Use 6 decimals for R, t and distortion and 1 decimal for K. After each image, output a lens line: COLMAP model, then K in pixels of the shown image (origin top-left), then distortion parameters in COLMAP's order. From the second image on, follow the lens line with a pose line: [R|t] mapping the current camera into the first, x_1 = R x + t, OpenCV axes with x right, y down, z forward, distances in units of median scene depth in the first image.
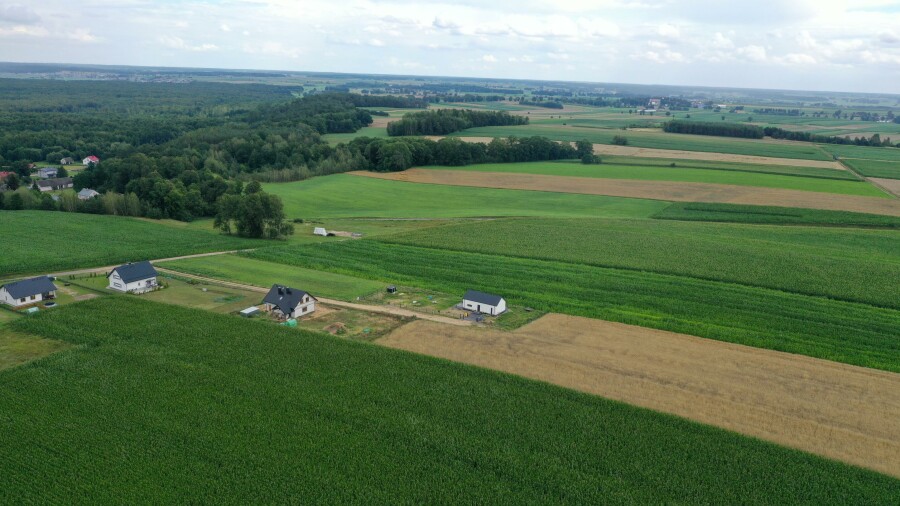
lens RADIAL K [[706.6, 0, 457.6], [0, 706.6, 257.9], [0, 0, 1]] dist [-0.002069, -0.001220]
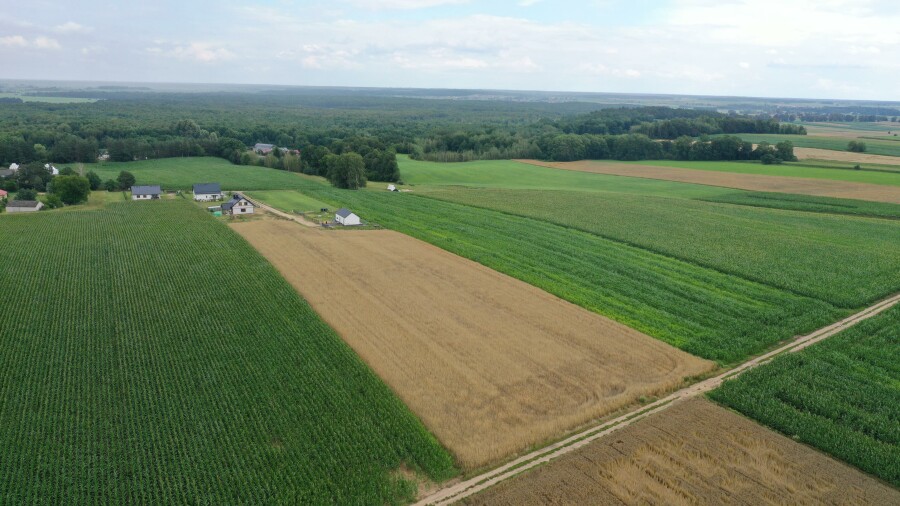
lens RADIAL K [[706.6, 0, 451.2], [0, 706.6, 254.9], [0, 0, 1]] dist [-0.002069, -0.001220]
pose [[0.855415, 0.108246, -0.506506, 0.333807], [-0.126805, 0.991925, -0.002169, 0.042939], [0.502182, 0.066082, 0.862233, -0.004007]]
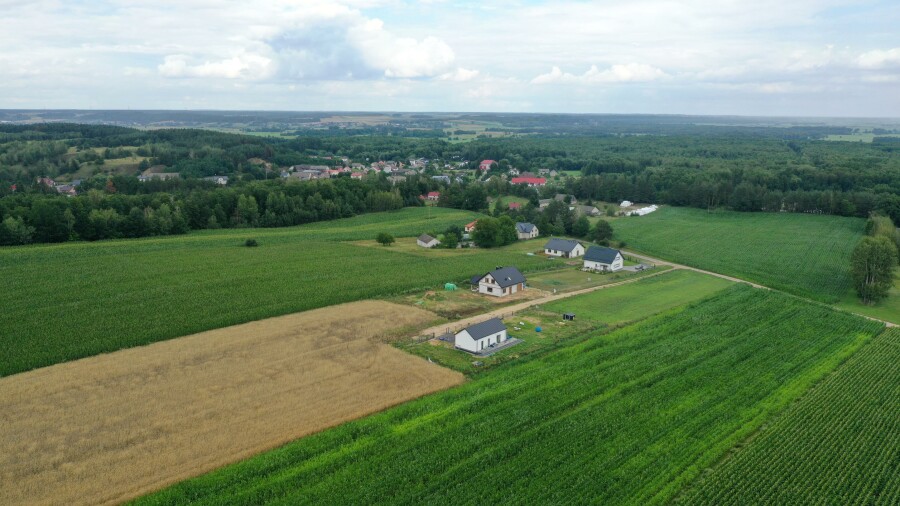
lens RADIAL K [[706.6, 0, 455.2], [0, 706.6, 249.9], [0, 0, 1]] dist [-0.002069, -0.001220]
pose [[-0.149003, 0.157097, -0.976278, 0.303397], [-0.259840, 0.946383, 0.191944, -0.064121], [0.954087, 0.282276, -0.100194, 0.397575]]
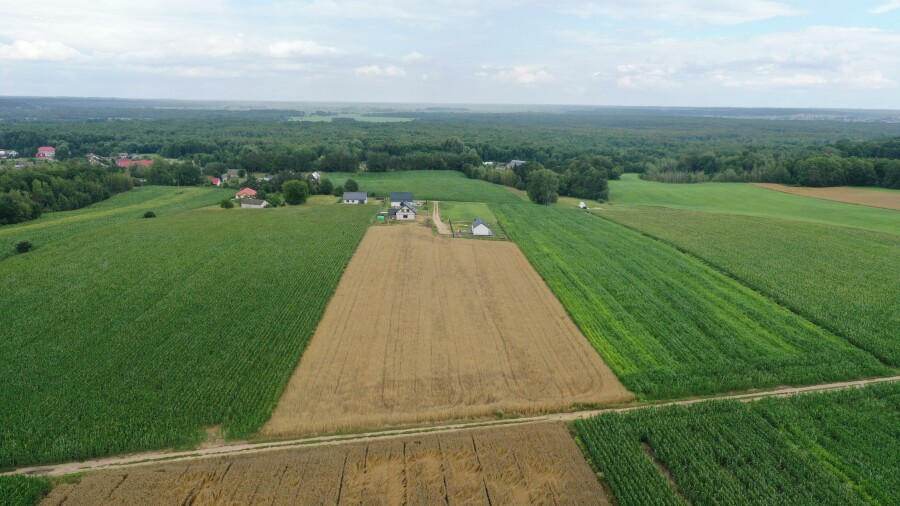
lens RADIAL K [[706.6, 0, 450.1], [0, 706.6, 250.5], [0, 0, 1]] dist [-0.002069, -0.001220]
pose [[0.564006, 0.146762, -0.812624, 0.431064], [-0.203683, 0.978399, 0.035334, 0.027253], [0.800257, 0.145589, 0.581716, 0.067832]]
